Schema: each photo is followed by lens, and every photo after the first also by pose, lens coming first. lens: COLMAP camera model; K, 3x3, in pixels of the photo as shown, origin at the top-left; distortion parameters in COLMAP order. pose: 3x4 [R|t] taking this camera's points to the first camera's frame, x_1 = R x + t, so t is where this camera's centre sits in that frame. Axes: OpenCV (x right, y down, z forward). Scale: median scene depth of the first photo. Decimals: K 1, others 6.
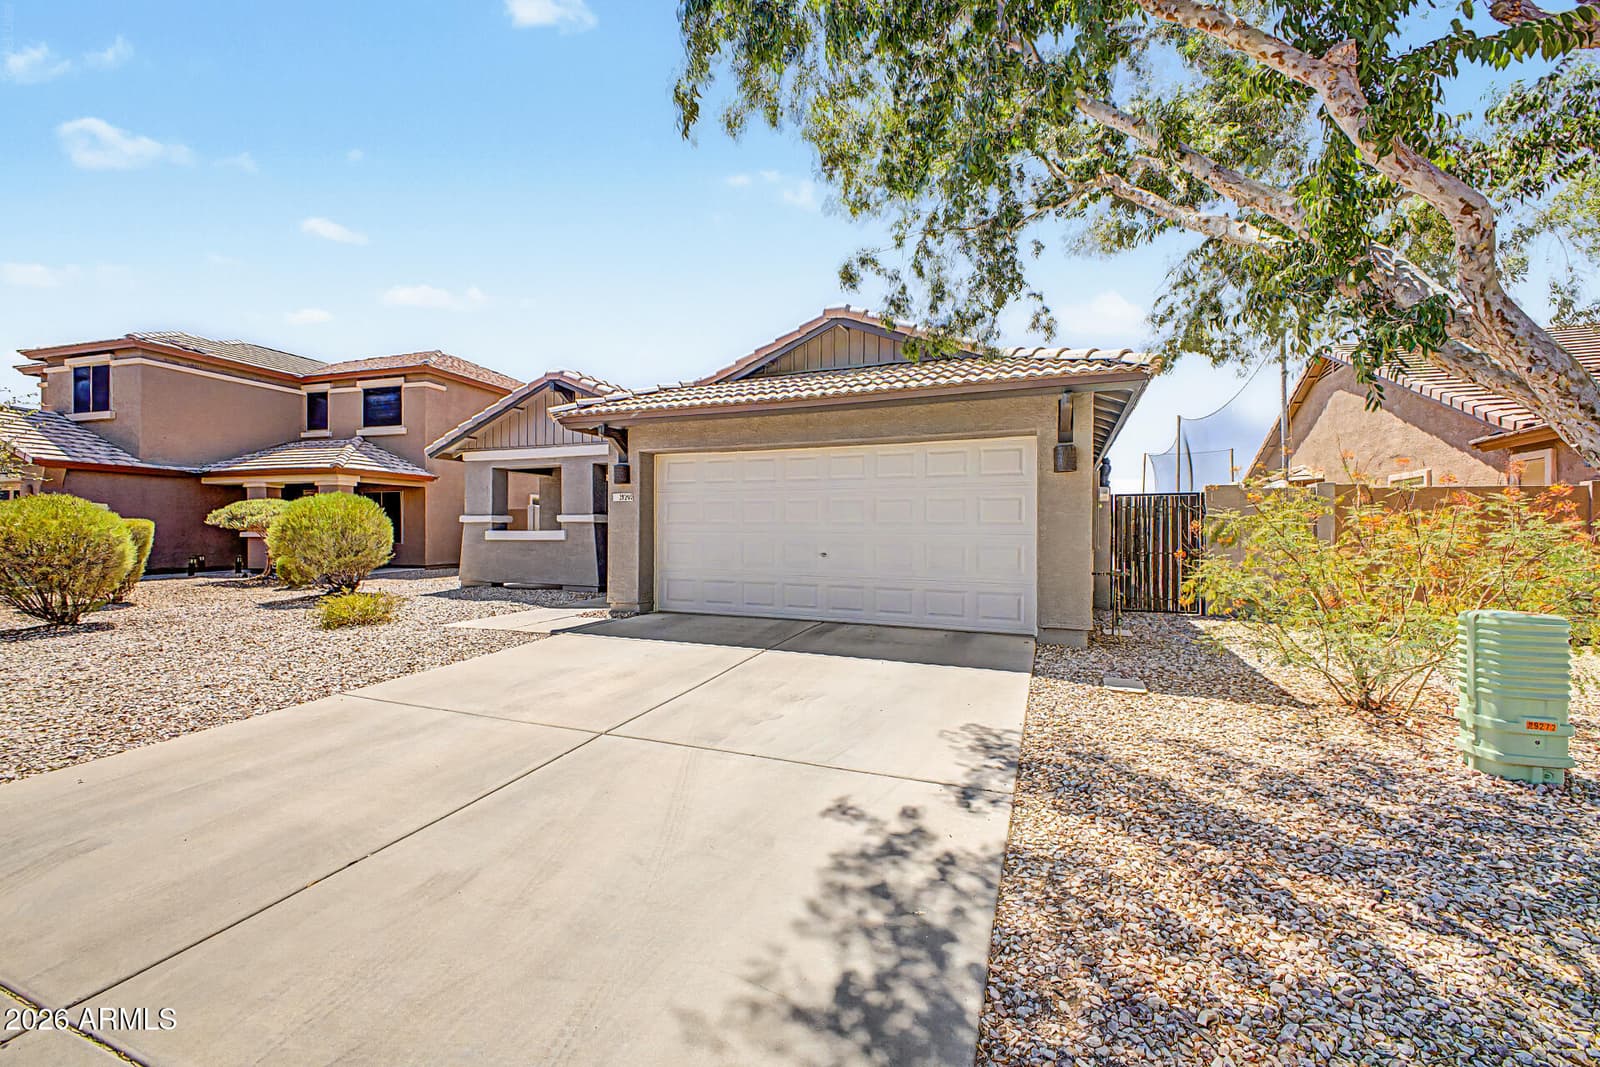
lens RADIAL K [[647.1, 0, 788.2], [0, 647.1, 534.6], [0, 0, 1]] dist [0.017805, -0.000403]
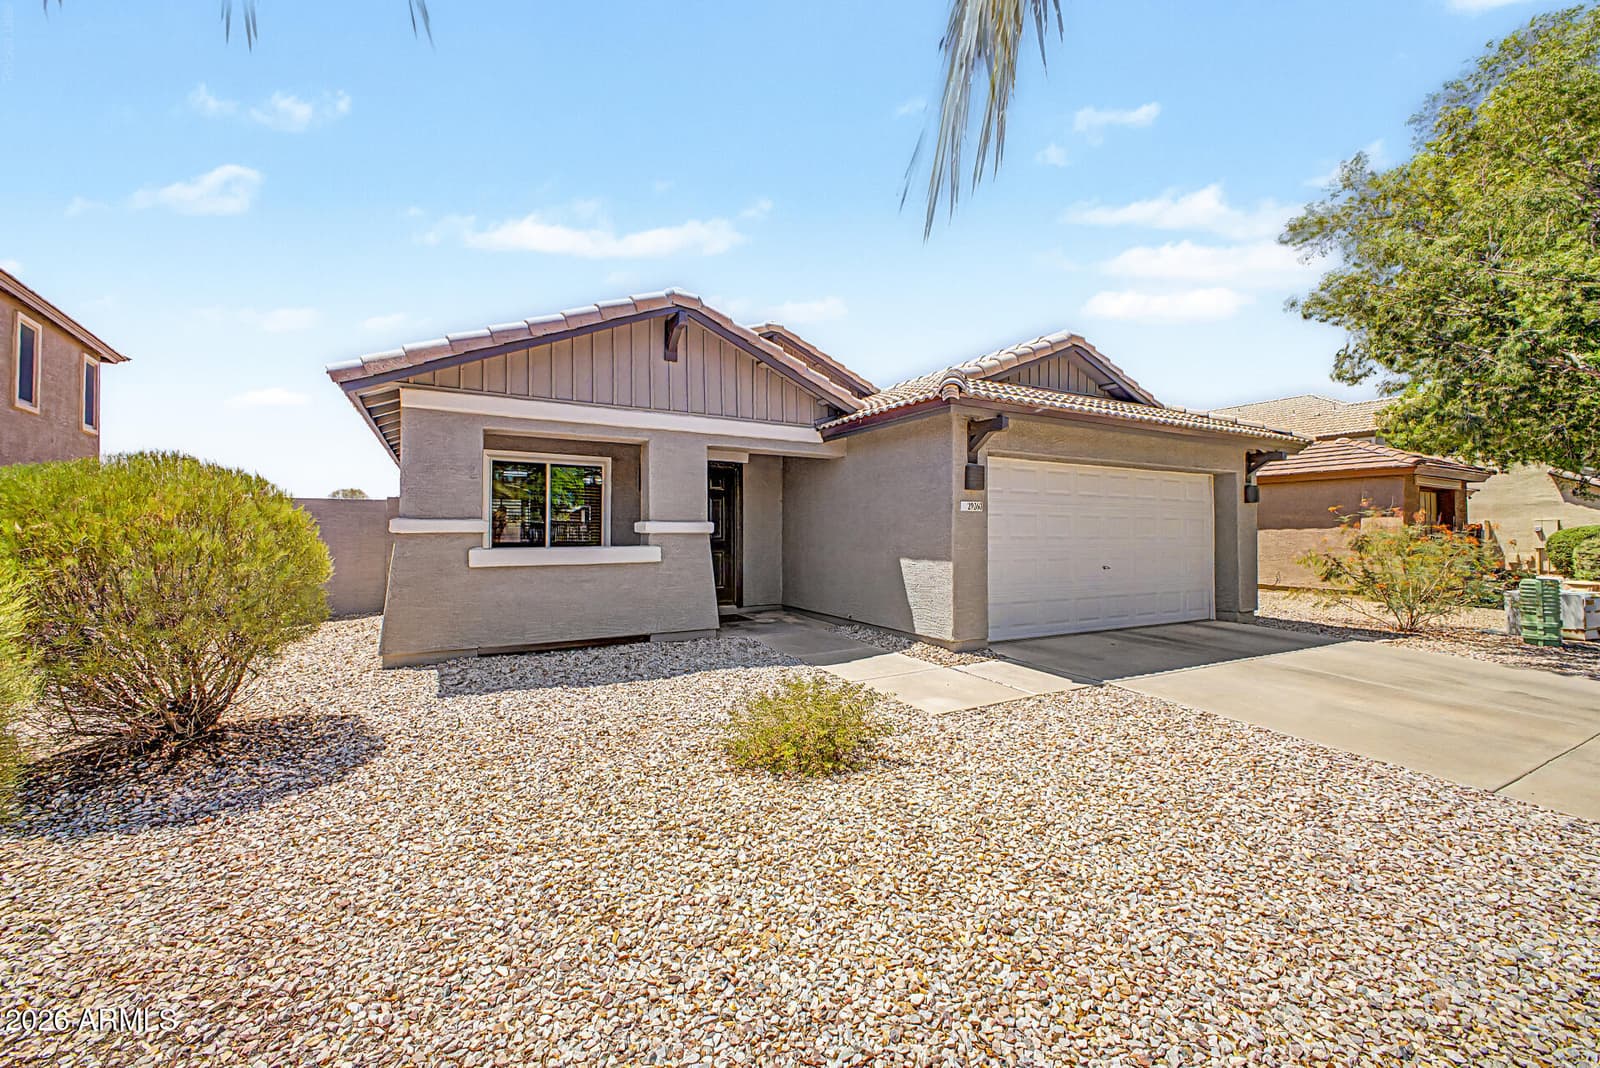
lens RADIAL K [[693.9, 0, 803.5], [0, 693.9, 534.7], [0, 0, 1]] dist [-0.001350, -0.000028]
pose [[0.606139, -0.004031, 0.795349, -0.953521], [0.004952, 0.999987, 0.001294, -0.021826], [-0.795343, 0.003154, 0.606151, 0.577108]]
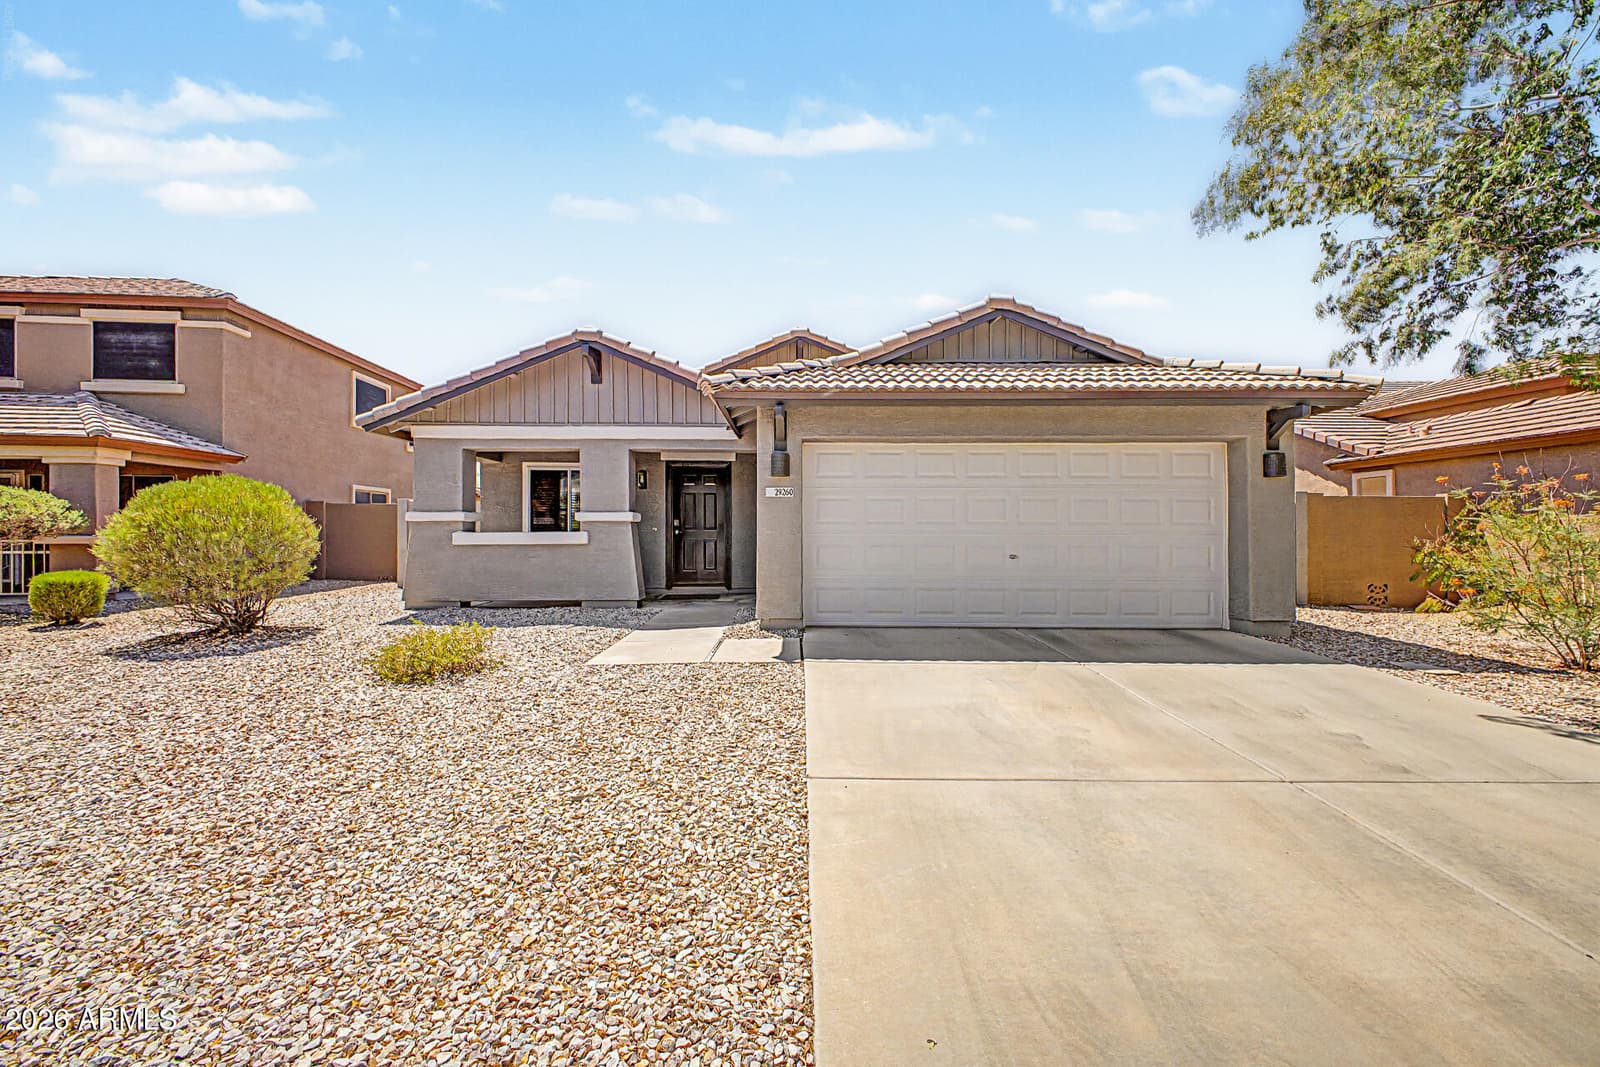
lens RADIAL K [[647.1, 0, 794.5], [0, 647.1, 529.2], [0, 0, 1]] dist [0.017805, -0.000403]
pose [[0.923735, -0.002243, 0.383025, -0.497058], [0.005165, 0.999965, -0.006599, -0.003637], [-0.382997, 0.008074, 0.923714, 0.202397]]
